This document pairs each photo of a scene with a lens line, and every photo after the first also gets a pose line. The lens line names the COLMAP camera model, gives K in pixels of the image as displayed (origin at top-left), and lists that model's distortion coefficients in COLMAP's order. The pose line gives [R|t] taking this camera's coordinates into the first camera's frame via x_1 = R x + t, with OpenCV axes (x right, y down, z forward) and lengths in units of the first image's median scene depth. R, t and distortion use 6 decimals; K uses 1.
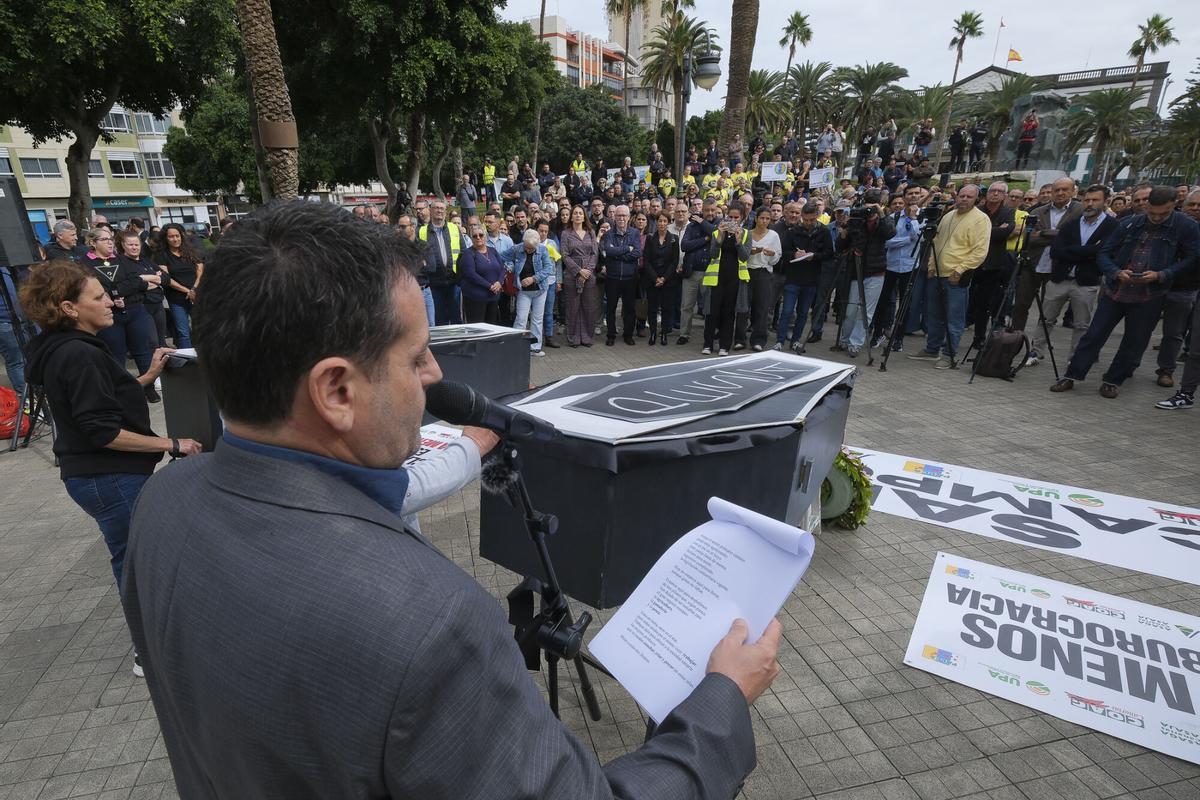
lens RADIAL K [[618.6, 0, 524.1], [0, 618.6, 435.9], [0, 0, 1]] dist [-0.005482, 0.000243]
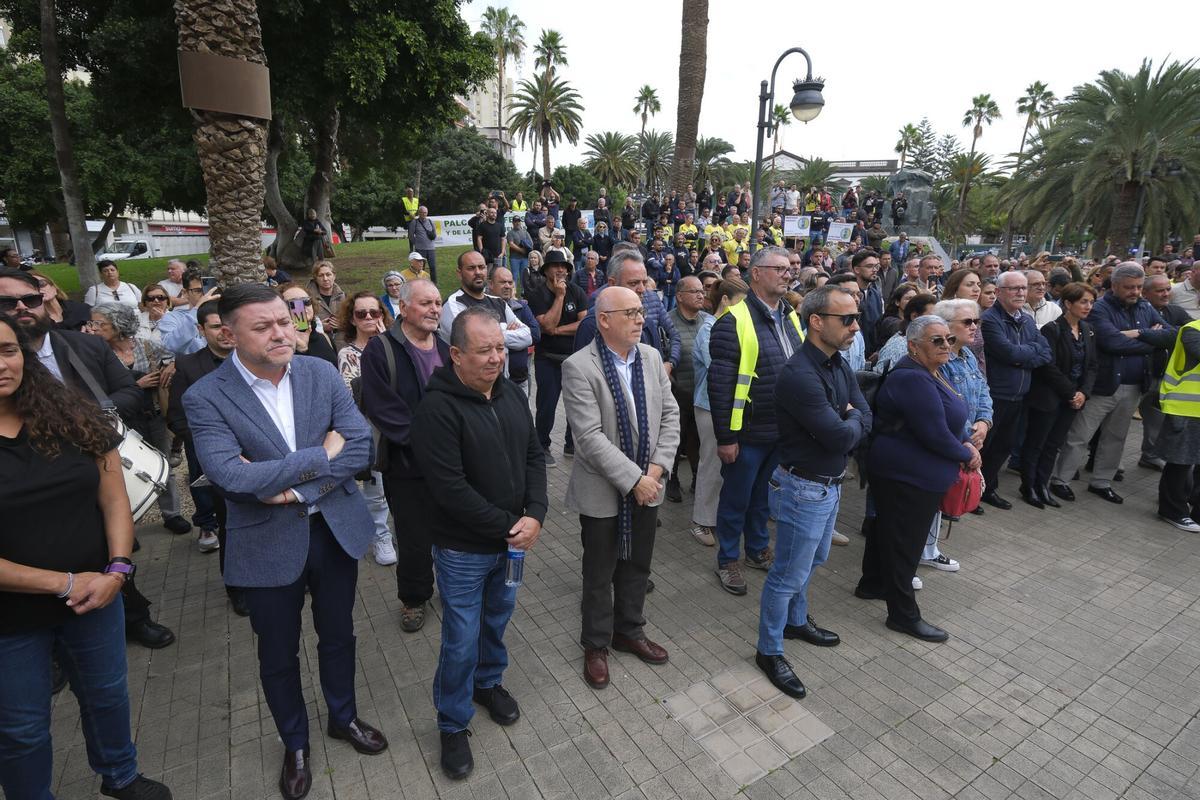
lens RADIAL K [[618.6, 0, 602.0], [0, 618.6, 391.9], [0, 0, 1]] dist [-0.005482, 0.000243]
pose [[0.928396, -0.044203, 0.368953, -0.070200], [0.091617, 0.989477, -0.111990, -0.042276], [-0.360120, 0.137773, 0.922677, 0.113192]]
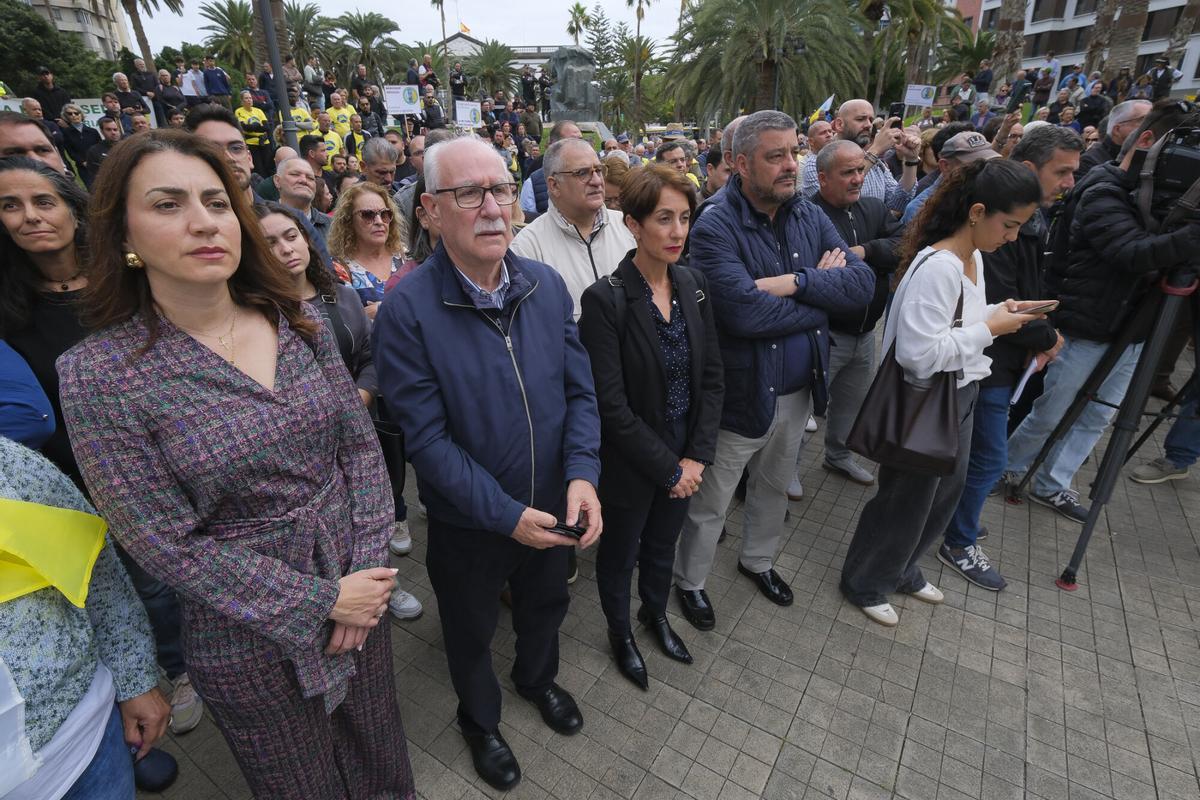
lens RADIAL K [[618.6, 0, 594.2], [0, 618.6, 391.0], [0, 0, 1]] dist [-0.005482, 0.000243]
pose [[0.687928, -0.260554, 0.677397, 0.009168], [0.260701, 0.959757, 0.104407, -0.055809], [-0.677340, 0.104774, 0.728171, 0.152599]]
